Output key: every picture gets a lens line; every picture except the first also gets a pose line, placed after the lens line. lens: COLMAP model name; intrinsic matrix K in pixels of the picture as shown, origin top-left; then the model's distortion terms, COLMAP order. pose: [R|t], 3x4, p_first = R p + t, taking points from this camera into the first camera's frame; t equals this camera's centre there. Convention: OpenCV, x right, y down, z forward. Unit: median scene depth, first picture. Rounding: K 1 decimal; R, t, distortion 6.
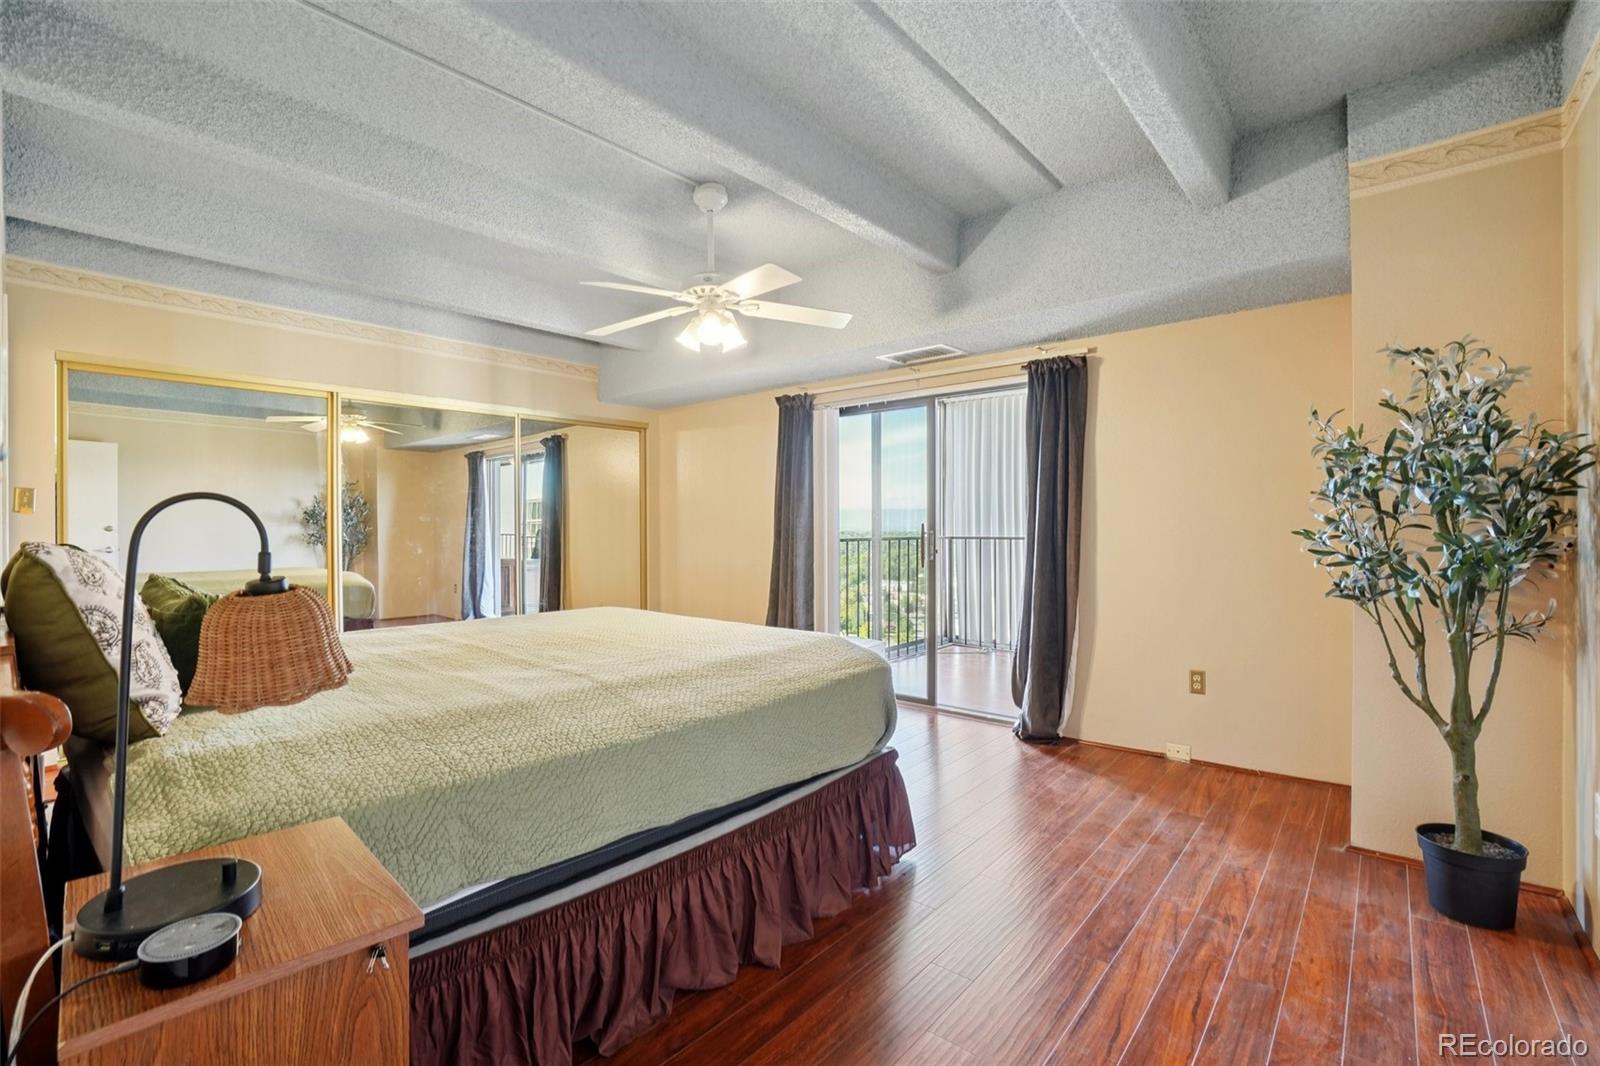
lens RADIAL K [[703.6, 0, 796.5], [0, 703.6, 537.1], [0, 0, 1]] dist [-0.052221, 0.020813]
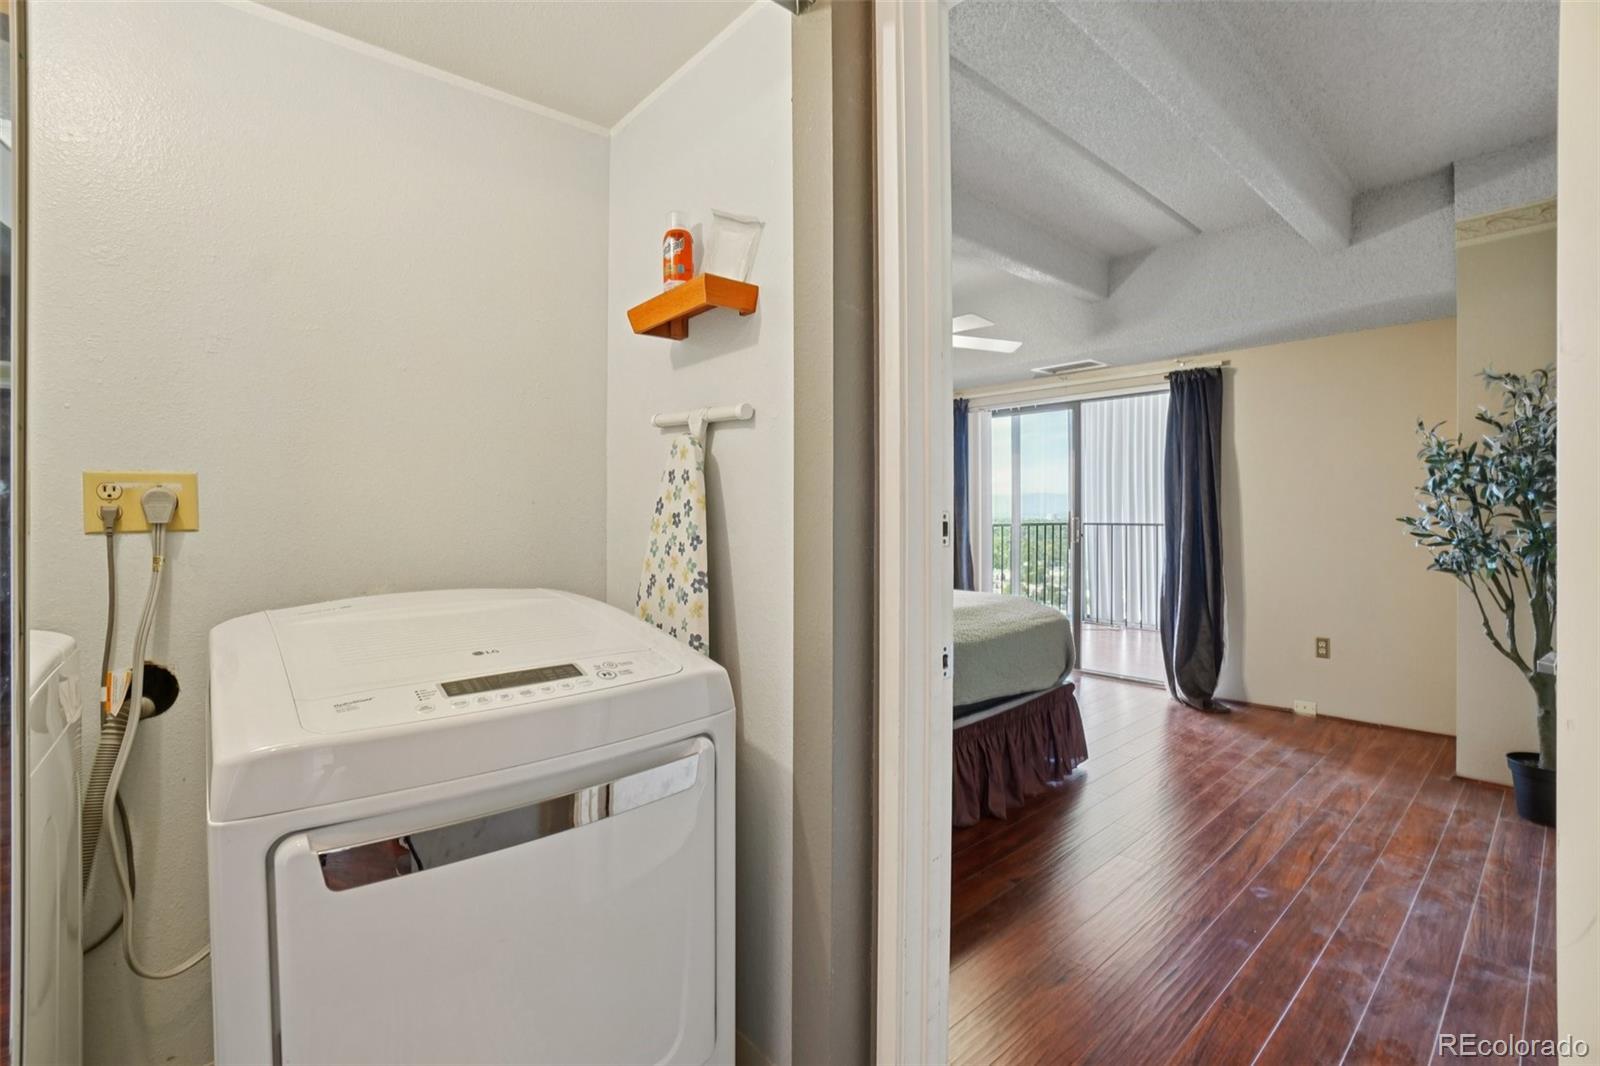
lens RADIAL K [[713.4, 0, 795.6], [0, 713.4, 521.7], [0, 0, 1]] dist [-0.053361, 0.021971]
pose [[0.990786, 0.002788, -0.135405, -0.209450], [-0.003127, 0.999992, -0.002288, 0.003680], [0.135398, 0.002690, 0.990788, -0.417213]]
